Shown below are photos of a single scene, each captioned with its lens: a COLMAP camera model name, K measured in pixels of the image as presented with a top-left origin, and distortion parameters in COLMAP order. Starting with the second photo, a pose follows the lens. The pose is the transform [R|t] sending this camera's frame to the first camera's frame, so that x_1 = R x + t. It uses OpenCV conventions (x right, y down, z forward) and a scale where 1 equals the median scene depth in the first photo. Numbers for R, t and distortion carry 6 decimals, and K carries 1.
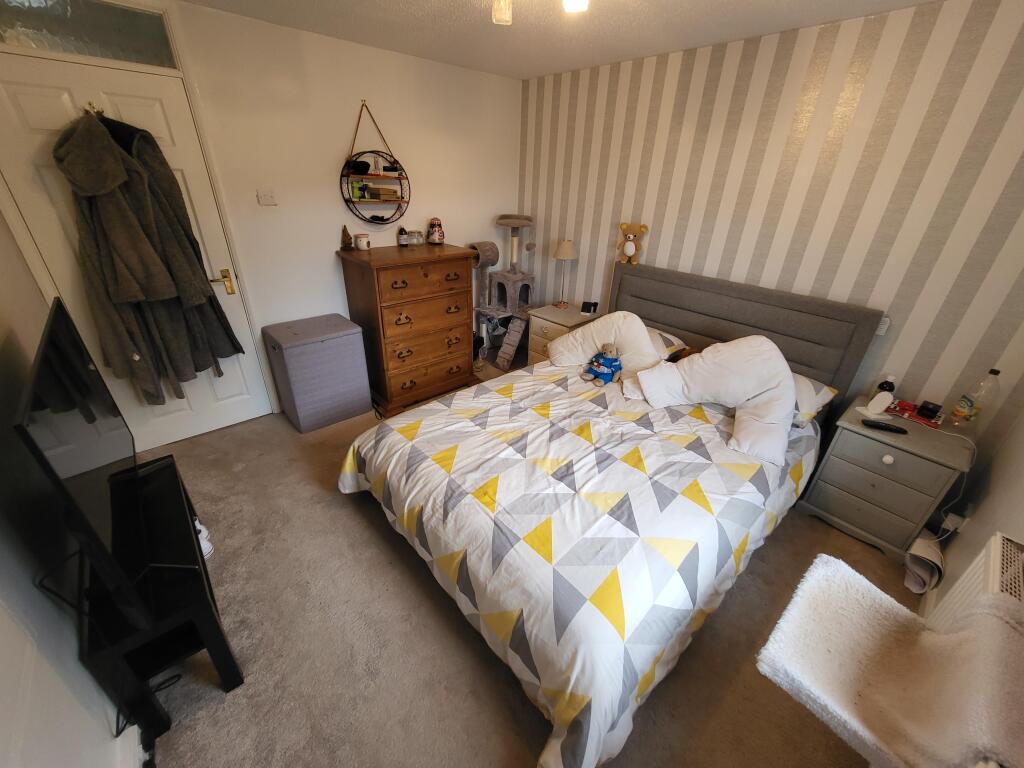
lens RADIAL K [[406.7, 0, 515.0], [0, 406.7, 386.6], [0, 0, 1]] dist [-0.000177, -0.000172]
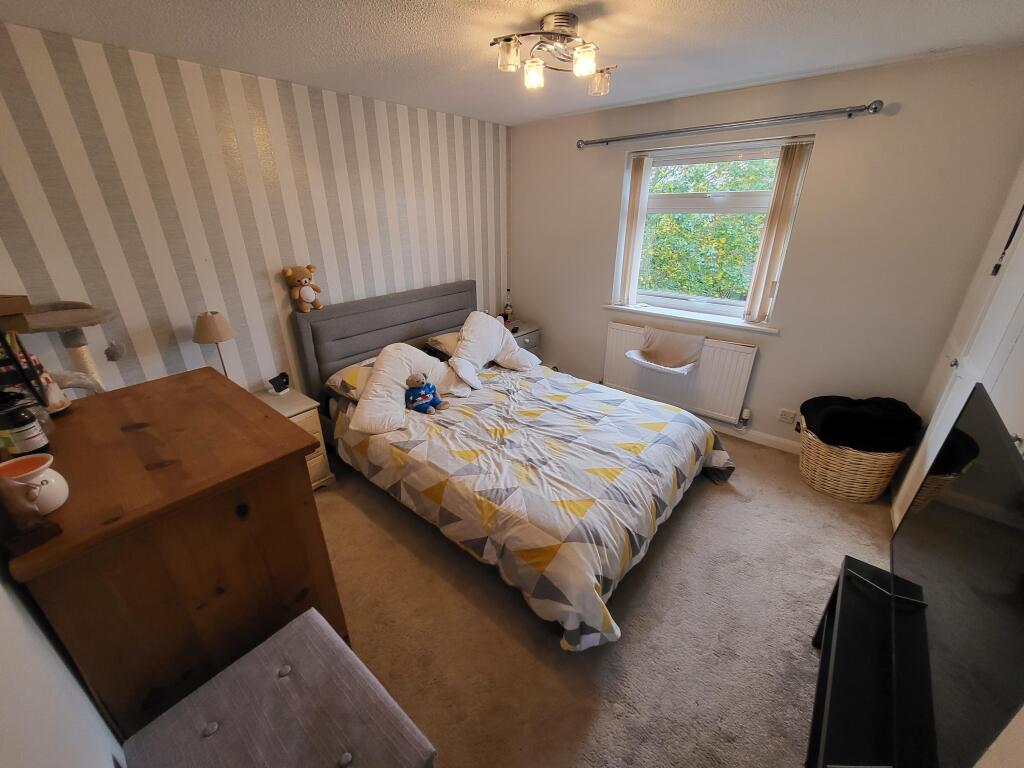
lens RADIAL K [[406.7, 0, 515.9], [0, 406.7, 379.0], [0, 0, 1]] dist [-0.000177, -0.000172]
pose [[-0.150791, -0.401761, 0.903244, -0.750151], [0.466686, 0.776538, 0.423312, -0.430265], [-0.871474, 0.485363, 0.070401, 0.776665]]
